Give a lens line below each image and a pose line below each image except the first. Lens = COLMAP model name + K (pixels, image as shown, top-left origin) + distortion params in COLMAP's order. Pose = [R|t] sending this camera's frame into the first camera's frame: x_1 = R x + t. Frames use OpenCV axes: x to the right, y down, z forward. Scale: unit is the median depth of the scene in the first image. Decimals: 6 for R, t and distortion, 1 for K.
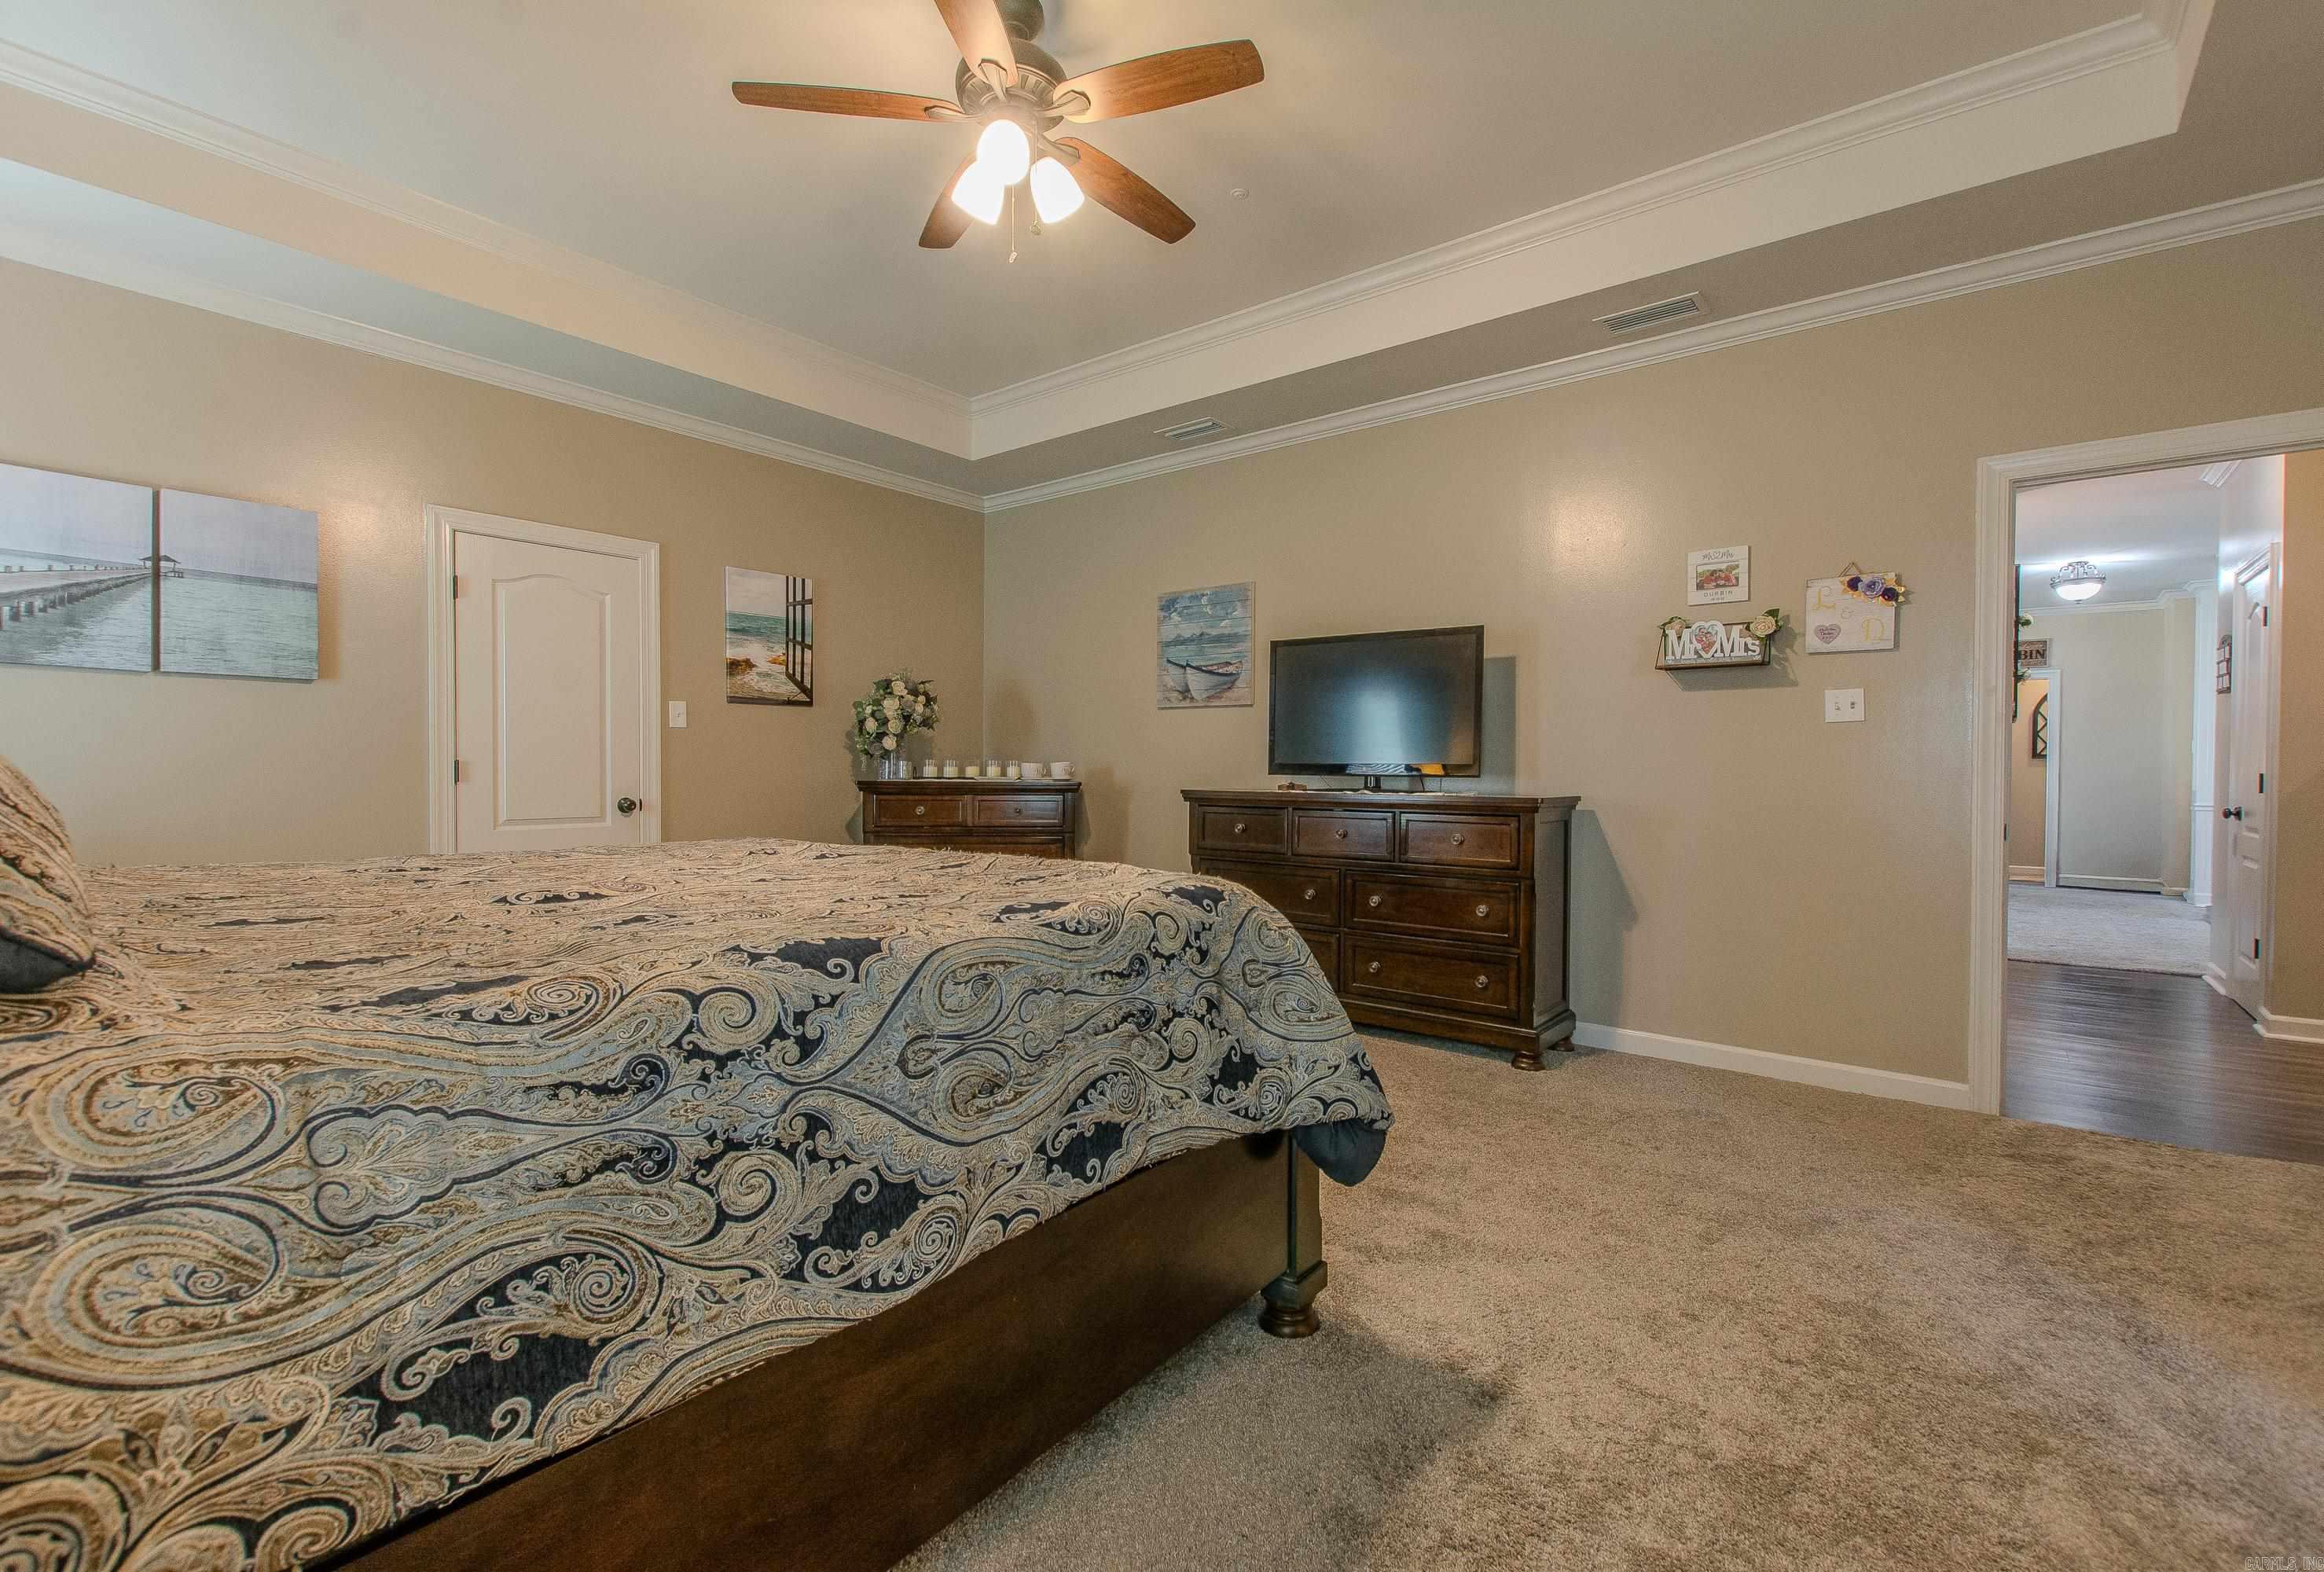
lens RADIAL K [[1053.1, 0, 1162.0], [0, 1053.1, 786.0], [0, 0, 1]] dist [0.000581, 0.000032]
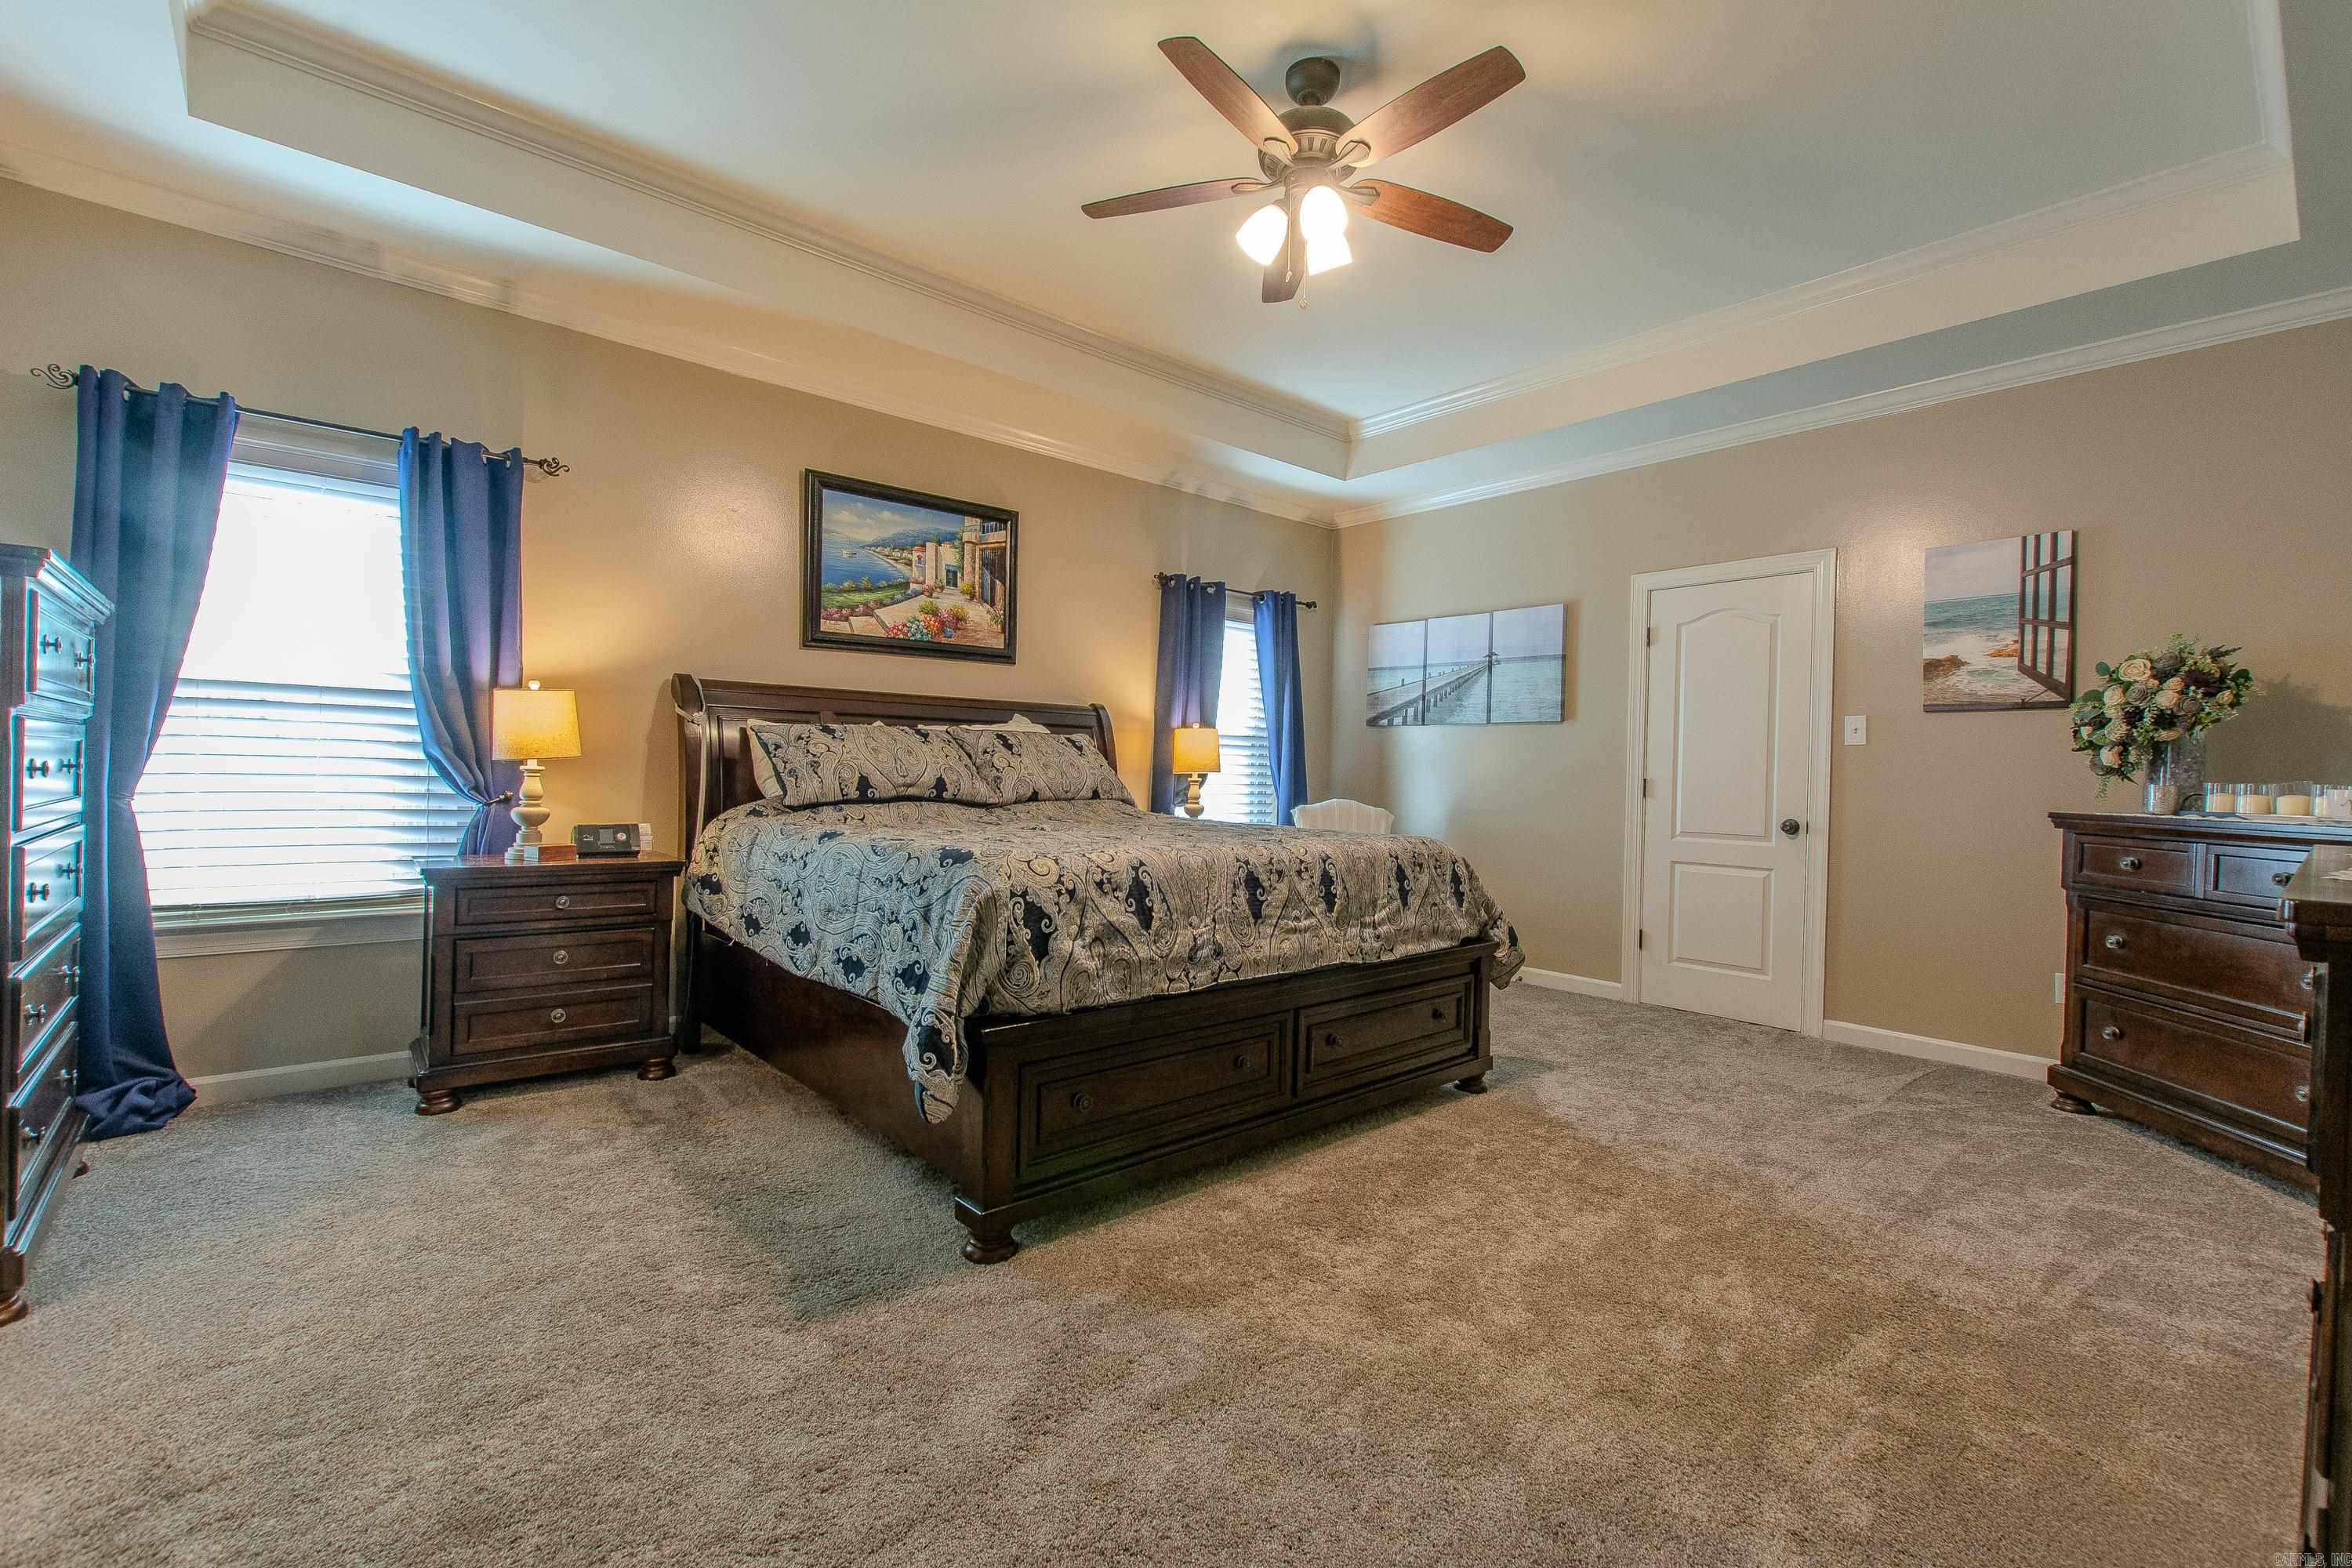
lens RADIAL K [[1010.5, 0, 1177.6], [0, 1010.5, 780.8], [0, 0, 1]] dist [0.000443, -0.000954]
pose [[-0.189195, -0.003167, -0.981934, 0.476913], [-0.042812, 0.999070, 0.005027, -0.004456], [0.981006, 0.042990, -0.189155, 0.574313]]
